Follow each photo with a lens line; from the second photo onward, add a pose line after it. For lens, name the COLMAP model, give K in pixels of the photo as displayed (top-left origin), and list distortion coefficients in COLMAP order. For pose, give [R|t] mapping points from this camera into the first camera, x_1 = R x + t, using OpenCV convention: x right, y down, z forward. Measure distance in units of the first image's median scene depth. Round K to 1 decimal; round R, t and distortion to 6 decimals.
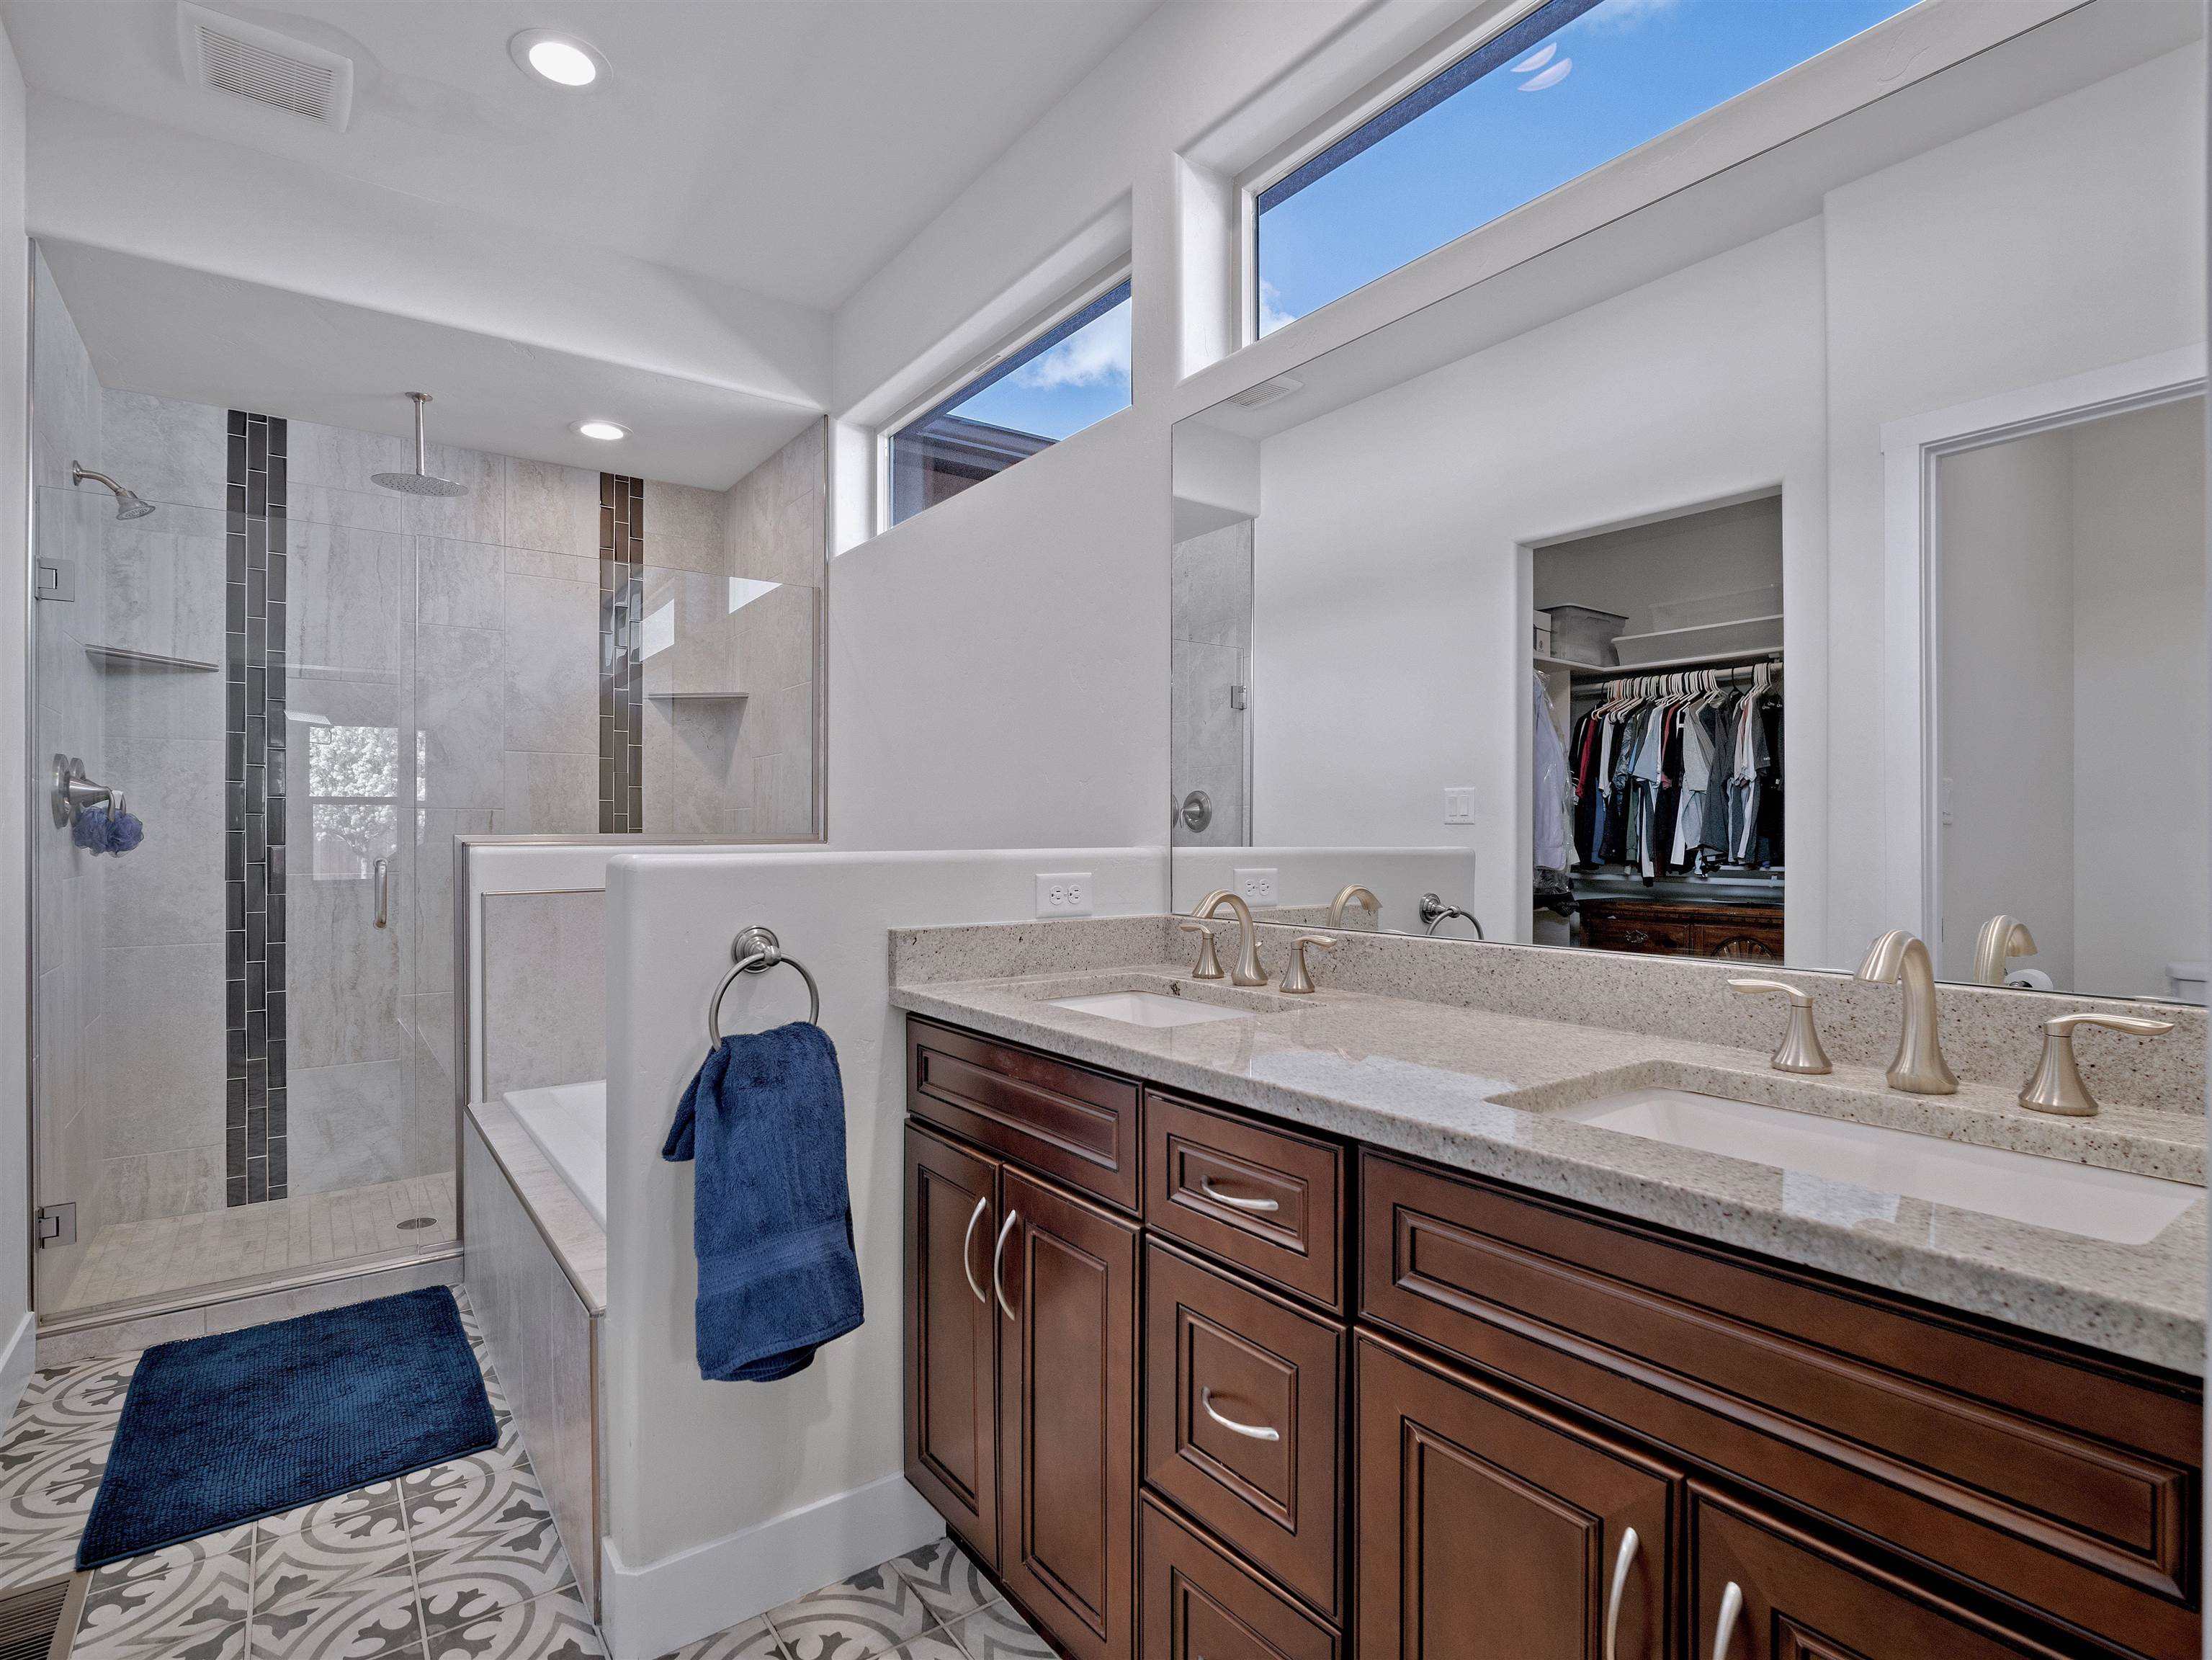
lens RADIAL K [[1127.8, 0, 1106.0], [0, 1127.8, 830.0], [0, 0, 1]] dist [0.001386, 0.000082]
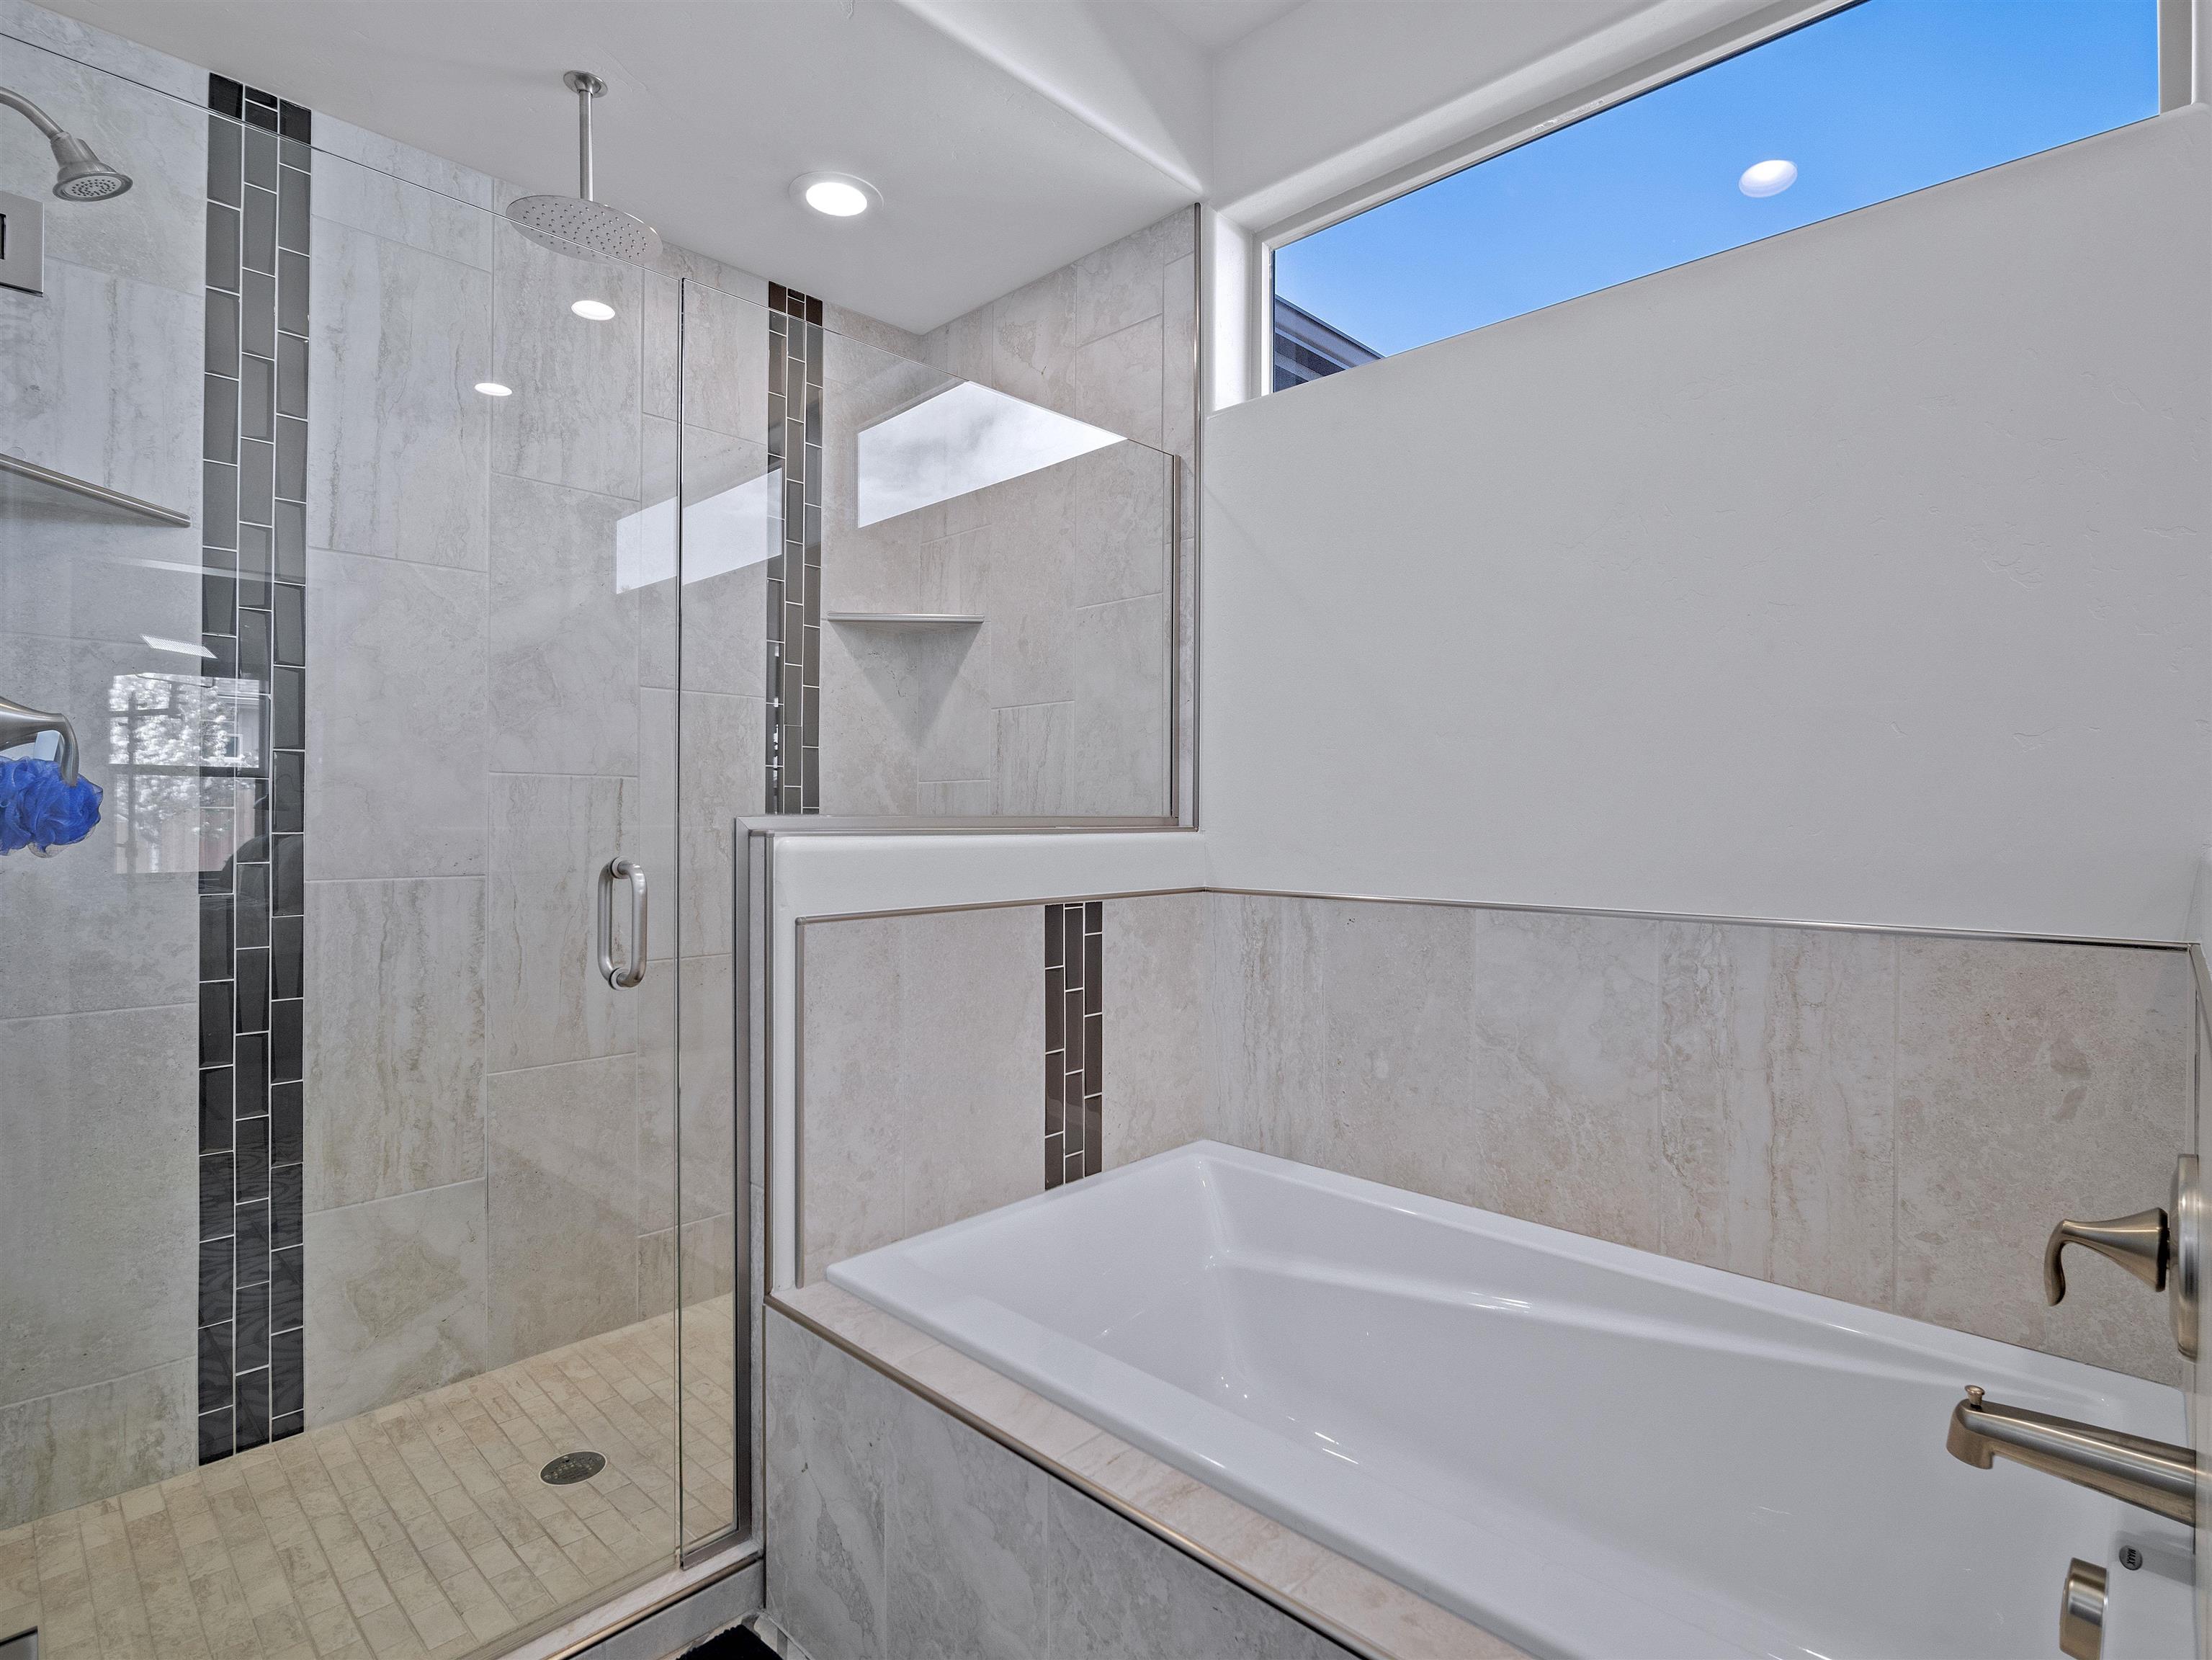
lens RADIAL K [[1105.6, 0, 1115.0], [0, 1105.6, 813.9], [0, 0, 1]] dist [-0.002331, 0.000575]
pose [[0.981709, 0.005746, 0.190301, -0.418729], [-0.005632, 0.999983, -0.001138, 0.002228], [-0.190304, 0.000045, 0.981725, 0.352476]]
